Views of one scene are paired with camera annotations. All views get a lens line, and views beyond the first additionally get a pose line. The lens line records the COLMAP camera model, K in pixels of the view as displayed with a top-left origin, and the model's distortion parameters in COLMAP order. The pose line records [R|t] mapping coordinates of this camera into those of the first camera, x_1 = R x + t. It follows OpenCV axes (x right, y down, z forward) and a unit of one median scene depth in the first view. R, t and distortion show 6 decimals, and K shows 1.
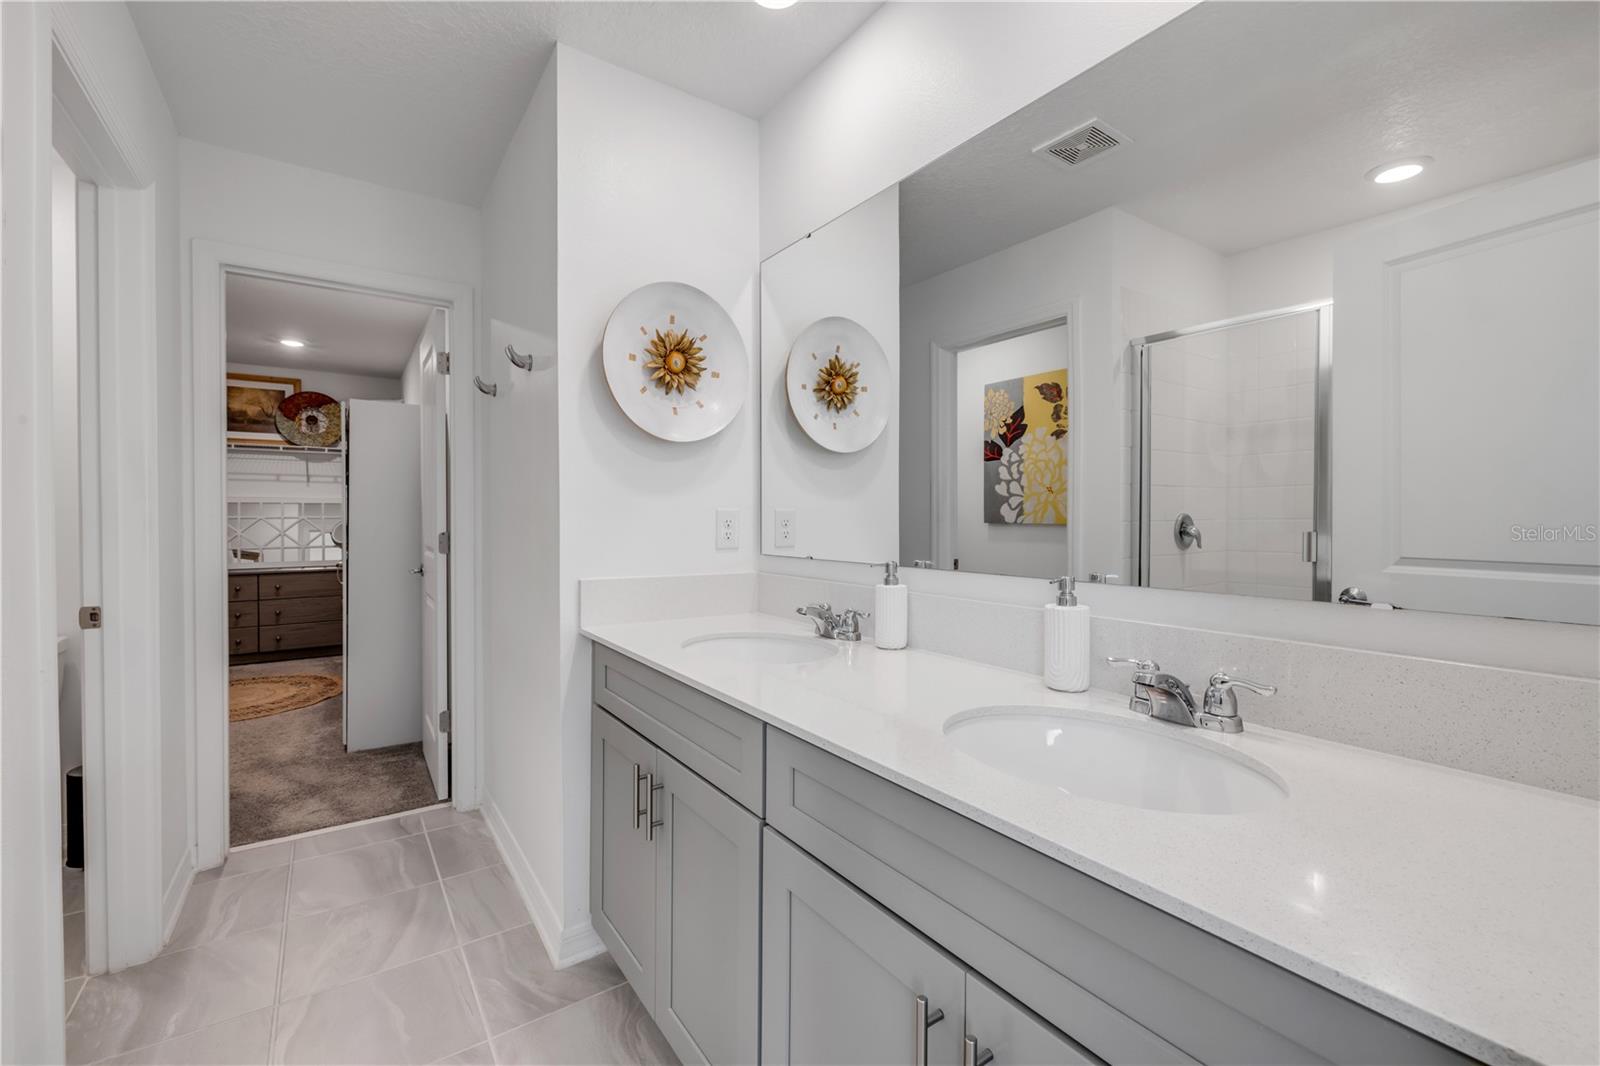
lens RADIAL K [[662.7, 0, 795.5], [0, 662.7, 524.2], [0, 0, 1]] dist [-0.001663, -0.000171]
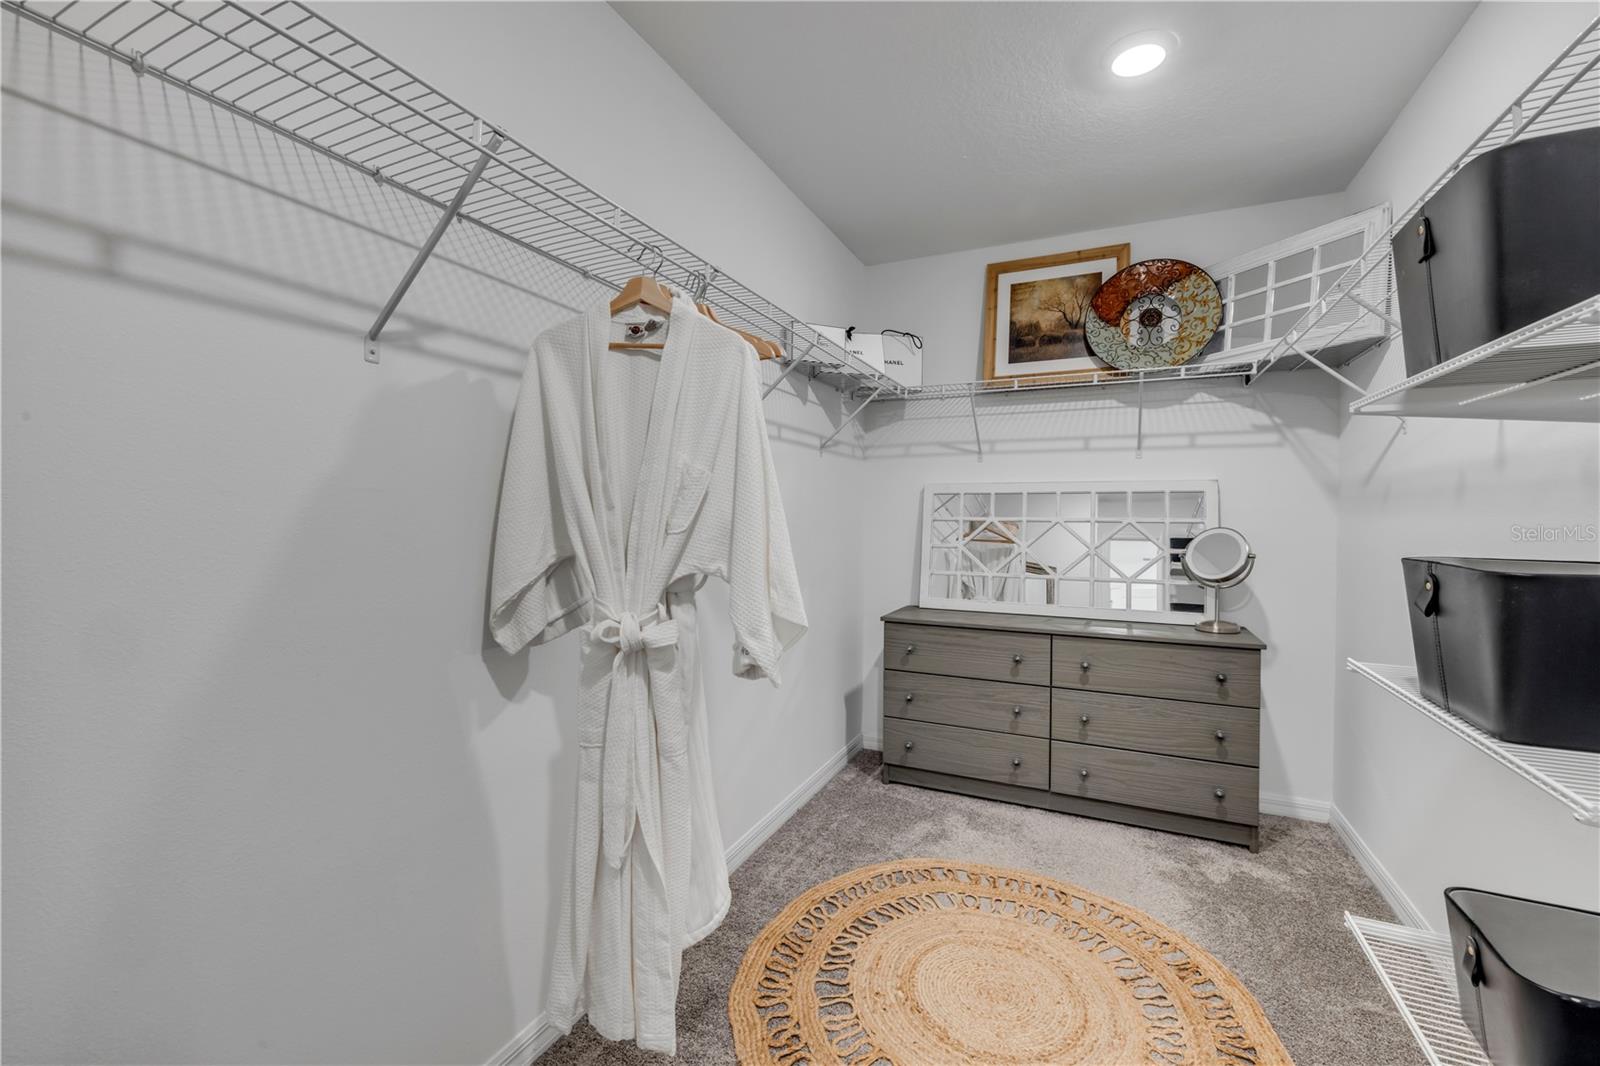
lens RADIAL K [[662.7, 0, 796.4], [0, 662.7, 525.6], [0, 0, 1]] dist [-0.001663, -0.000171]
pose [[0.500480, 0.013604, -0.865641, -0.446513], [-0.015974, 0.999851, 0.006478, -0.005929], [0.865601, 0.010586, 0.500623, 0.545393]]
